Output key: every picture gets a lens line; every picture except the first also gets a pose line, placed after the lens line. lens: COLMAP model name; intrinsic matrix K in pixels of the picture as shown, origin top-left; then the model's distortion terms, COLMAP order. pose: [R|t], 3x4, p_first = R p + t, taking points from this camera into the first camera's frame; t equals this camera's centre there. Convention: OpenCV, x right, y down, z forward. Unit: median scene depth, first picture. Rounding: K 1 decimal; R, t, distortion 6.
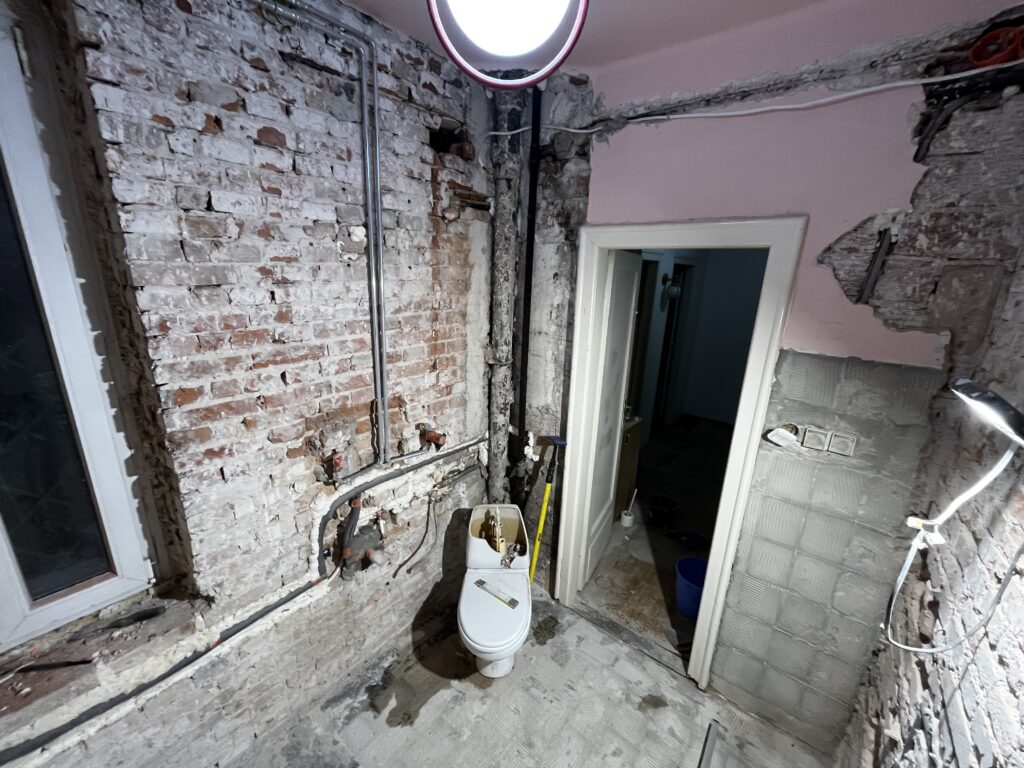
lens RADIAL K [[409.1, 0, 511.1], [0, 409.1, 386.5], [0, 0, 1]] dist [-0.002701, 0.000135]
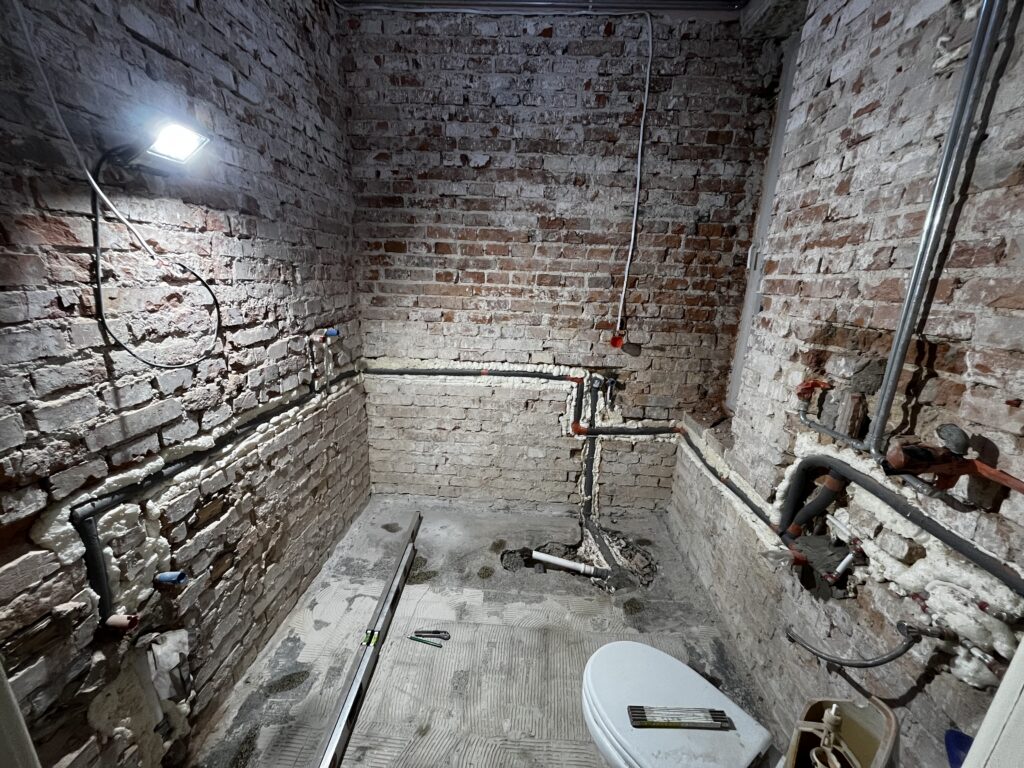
lens RADIAL K [[409.1, 0, 508.1], [0, 409.1, 381.4], [0, 0, 1]] dist [-0.002701, 0.000135]
pose [[-0.812017, 0.092308, -0.576288, 0.497837], [-0.215640, 0.870091, 0.443216, -0.044994], [0.542336, 0.484170, -0.686623, 1.335109]]
